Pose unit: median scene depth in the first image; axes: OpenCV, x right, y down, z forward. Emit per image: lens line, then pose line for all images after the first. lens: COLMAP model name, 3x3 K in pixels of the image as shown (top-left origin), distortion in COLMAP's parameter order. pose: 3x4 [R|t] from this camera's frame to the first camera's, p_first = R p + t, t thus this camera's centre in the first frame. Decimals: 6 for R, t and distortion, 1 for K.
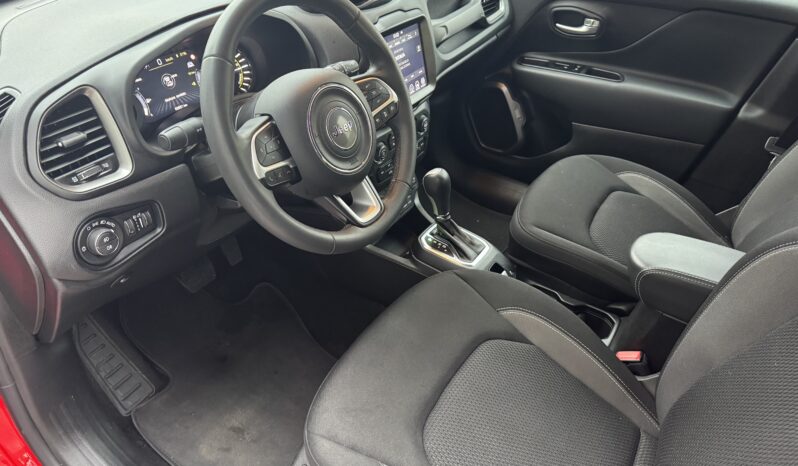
lens RADIAL K [[556.1, 0, 396.4], [0, 556.1, 233.0], [0, 0, 1]] dist [0.011084, -0.018678]
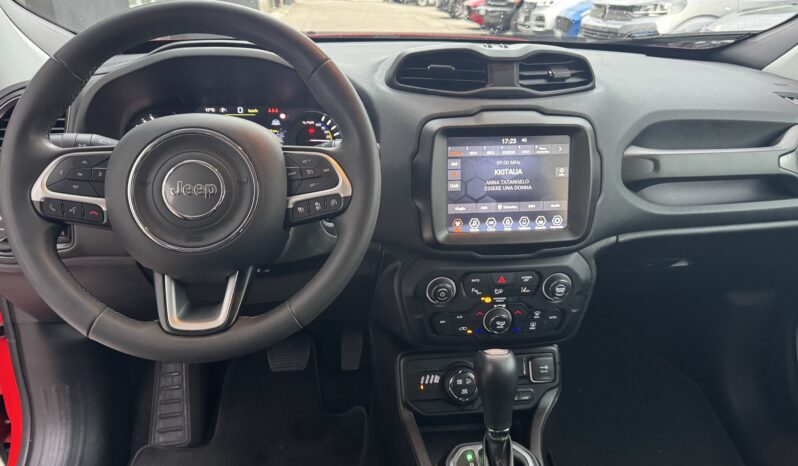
lens RADIAL K [[556.1, 0, 400.4], [0, 556.1, 228.9], [0, 0, 1]] dist [0.011084, -0.018678]
pose [[0.656129, 0.266130, -0.706166, 0.416257], [-0.445337, 0.891992, -0.077620, -0.142595], [0.609237, 0.365411, 0.703779, 0.467195]]
